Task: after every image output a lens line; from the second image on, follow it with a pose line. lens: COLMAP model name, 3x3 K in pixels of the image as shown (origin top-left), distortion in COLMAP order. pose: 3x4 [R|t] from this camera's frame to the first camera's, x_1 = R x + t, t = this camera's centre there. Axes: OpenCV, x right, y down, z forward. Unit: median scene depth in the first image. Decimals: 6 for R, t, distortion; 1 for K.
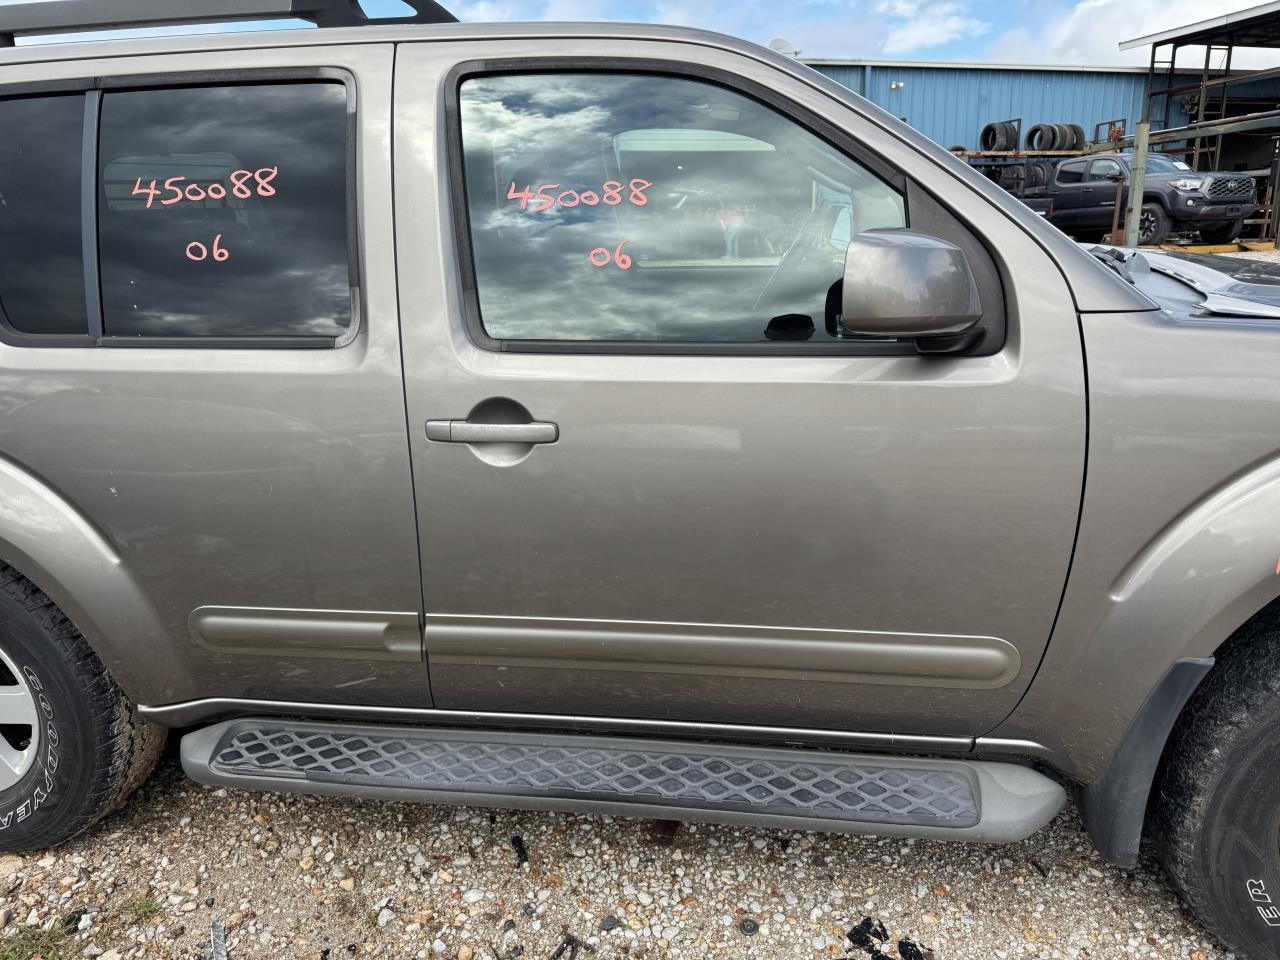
lens RADIAL K [[914.4, 0, 626.0], [0, 914.4, 473.3], [0, 0, 1]] dist [0.000714, -0.005768]
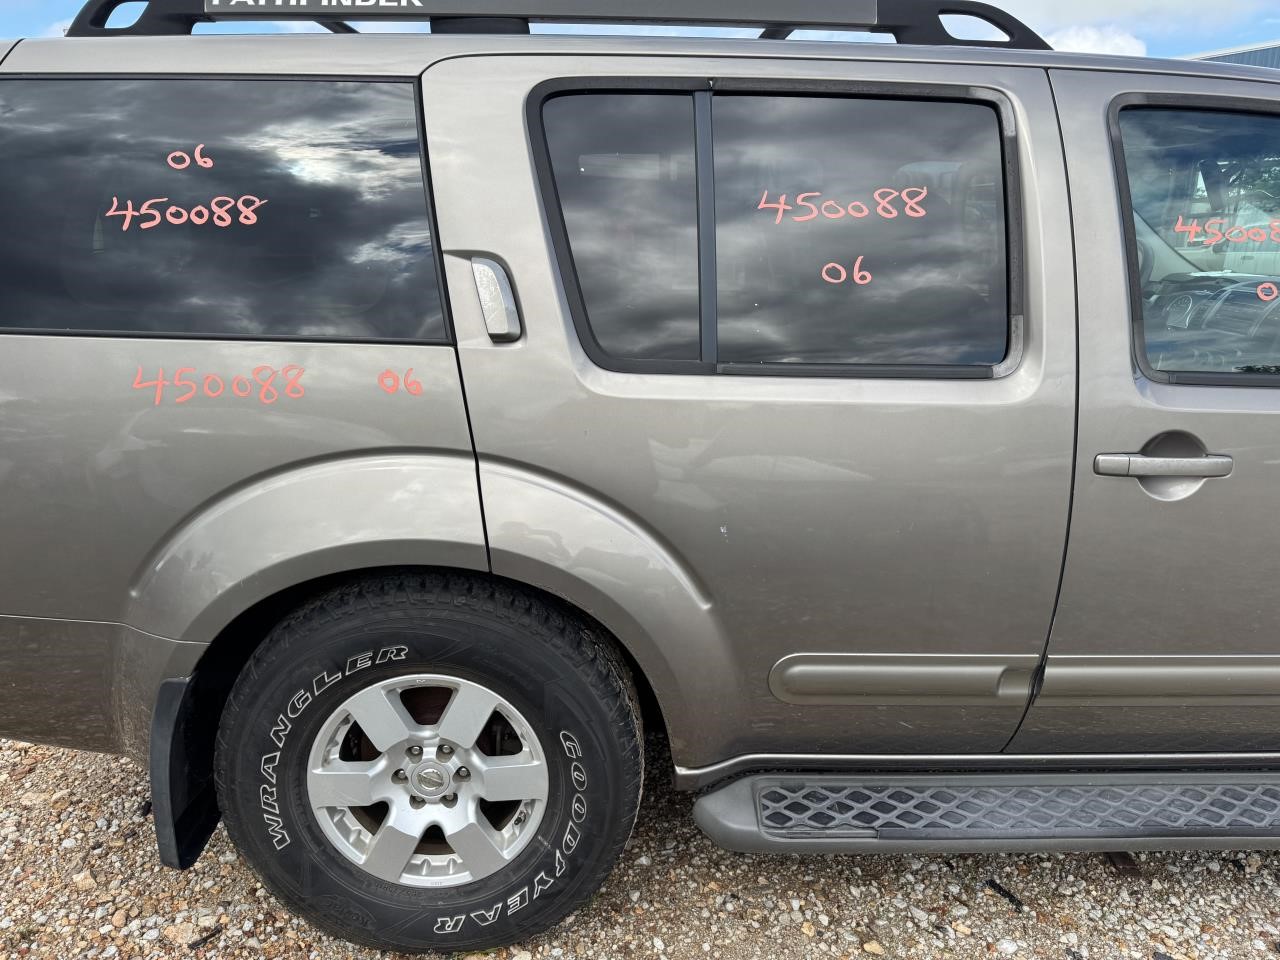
lens RADIAL K [[880.4, 0, 673.2], [0, 880.4, 488.9], [0, 0, 1]] dist [0.027223, -0.032796]
pose [[0.982965, -0.007705, 0.183629, -0.672322], [0.012438, 0.999619, -0.024640, -0.002583], [-0.183369, 0.026504, 0.982687, 0.129822]]
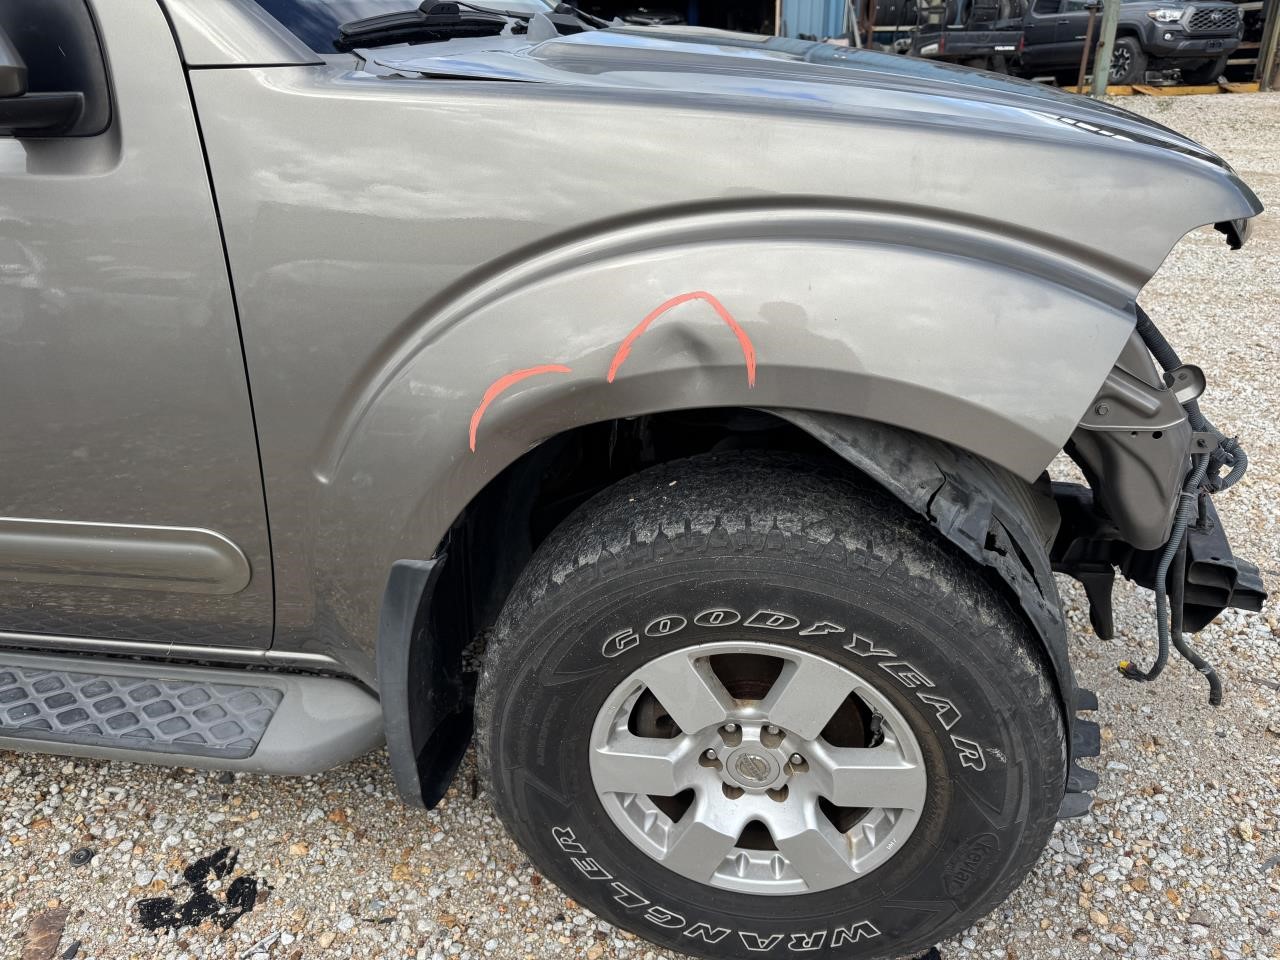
lens RADIAL K [[909.7, 0, 640.0], [0, 909.7, 480.0], [0, 0, 1]] dist [0.010462, -0.023529]
pose [[0.999956, 0.003832, -0.008568, 0.624885], [-0.002472, 0.988163, 0.153385, 0.017436], [0.009054, -0.153357, 0.988129, 0.210359]]
